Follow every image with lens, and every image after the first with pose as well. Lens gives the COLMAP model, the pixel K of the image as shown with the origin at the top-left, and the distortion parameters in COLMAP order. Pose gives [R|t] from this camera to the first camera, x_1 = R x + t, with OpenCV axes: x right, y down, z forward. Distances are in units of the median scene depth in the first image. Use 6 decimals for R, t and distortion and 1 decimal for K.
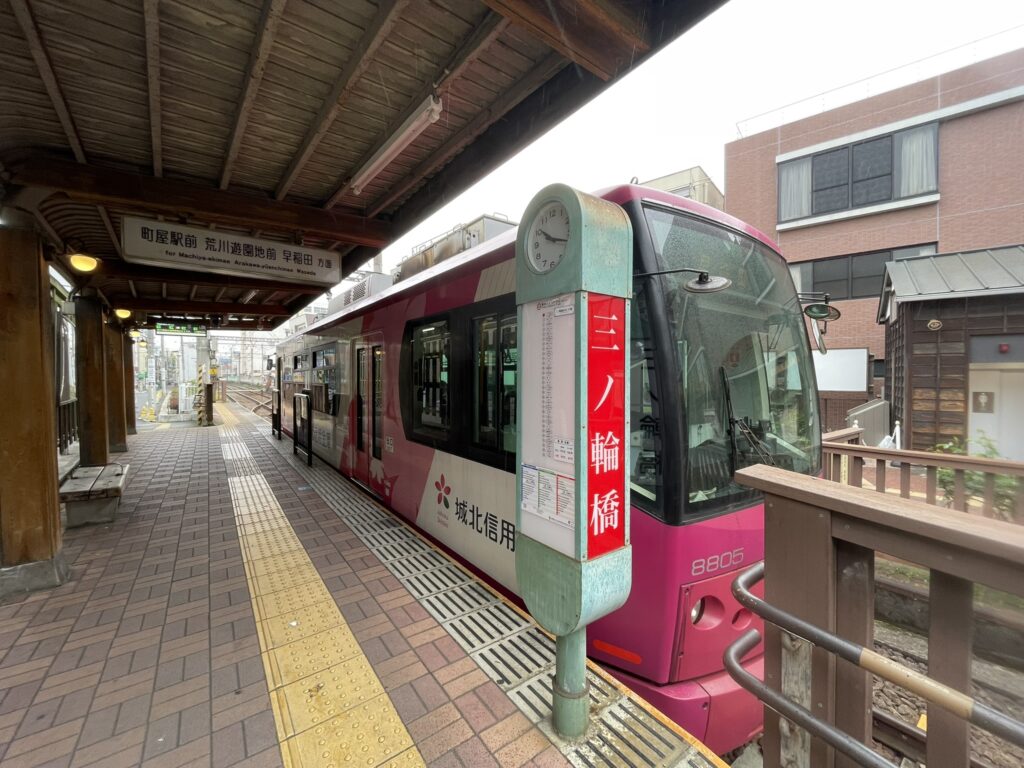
lens RADIAL K [[412.6, 0, 508.8], [0, 412.6, 380.1], [0, 0, 1]] dist [-0.003572, 0.000072]
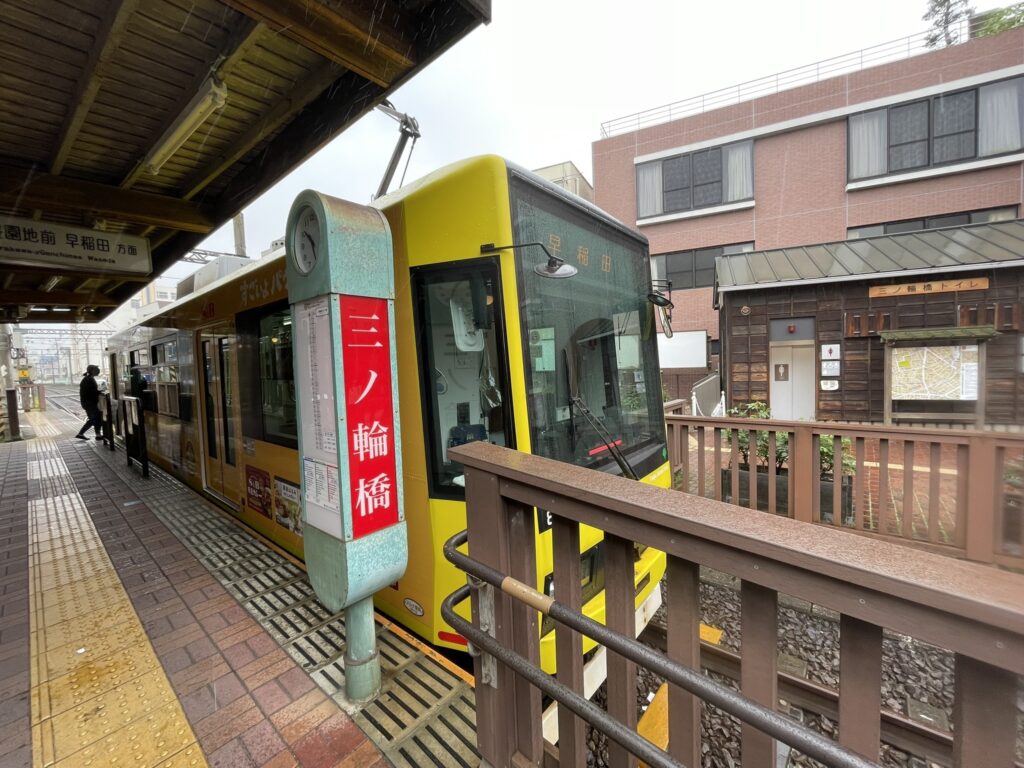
lens RADIAL K [[412.6, 0, 509.2], [0, 412.6, 380.4], [0, 0, 1]] dist [-0.003572, 0.000072]
pose [[0.971454, -0.046877, 0.232551, 0.118797], [0.039062, 0.998510, 0.038101, -0.004245], [-0.233991, -0.027929, 0.971838, -0.051432]]
